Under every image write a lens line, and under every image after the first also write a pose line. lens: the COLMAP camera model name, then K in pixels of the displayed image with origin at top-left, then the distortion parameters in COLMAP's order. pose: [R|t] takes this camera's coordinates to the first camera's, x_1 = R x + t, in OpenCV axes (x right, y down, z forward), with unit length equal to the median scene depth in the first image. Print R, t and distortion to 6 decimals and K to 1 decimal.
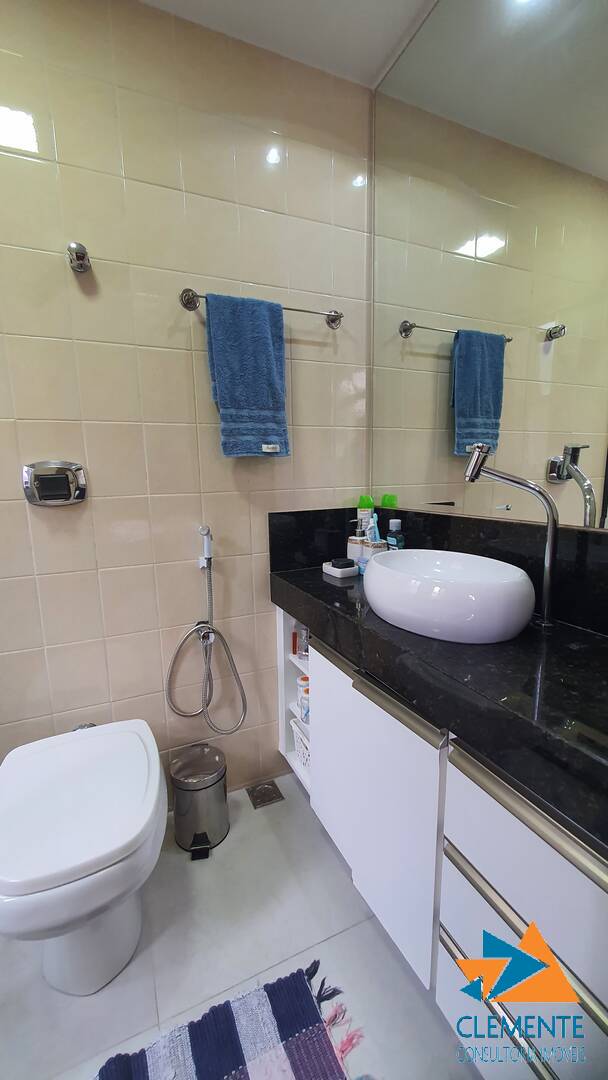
lens RADIAL K [[429.1, 0, 294.3], [0, 429.1, 539.0], [0, 0, 1]] dist [0.002993, -0.001733]
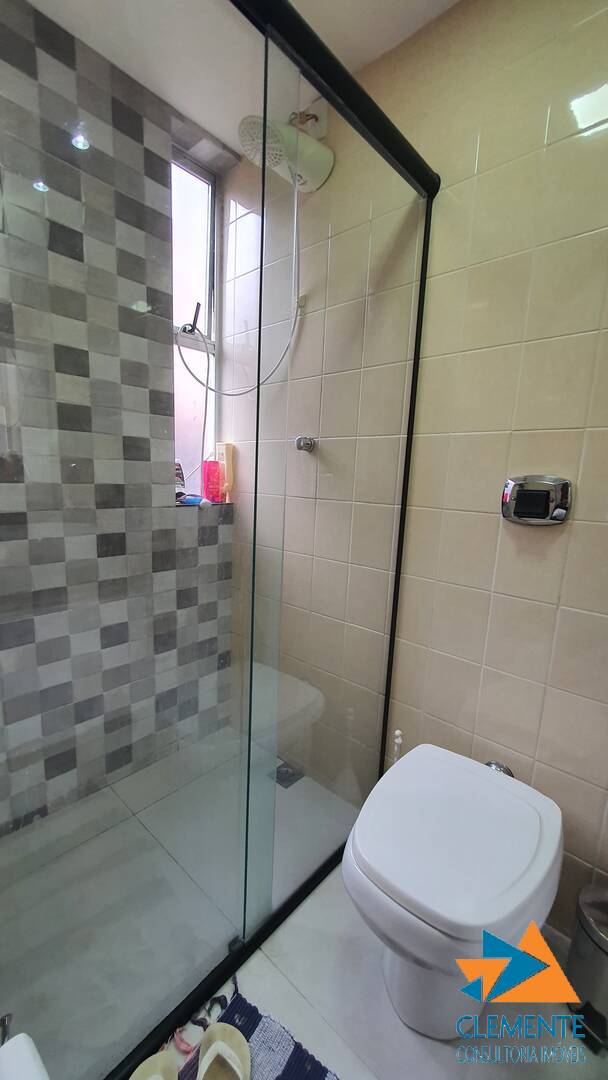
lens RADIAL K [[429.1, 0, 299.0], [0, 429.1, 539.6], [0, 0, 1]] dist [0.002993, -0.001733]
pose [[0.347526, 0.176318, -0.920944, 0.116014], [-0.203211, 0.972982, 0.109597, -0.045815], [0.915386, 0.149058, 0.373966, 0.219645]]
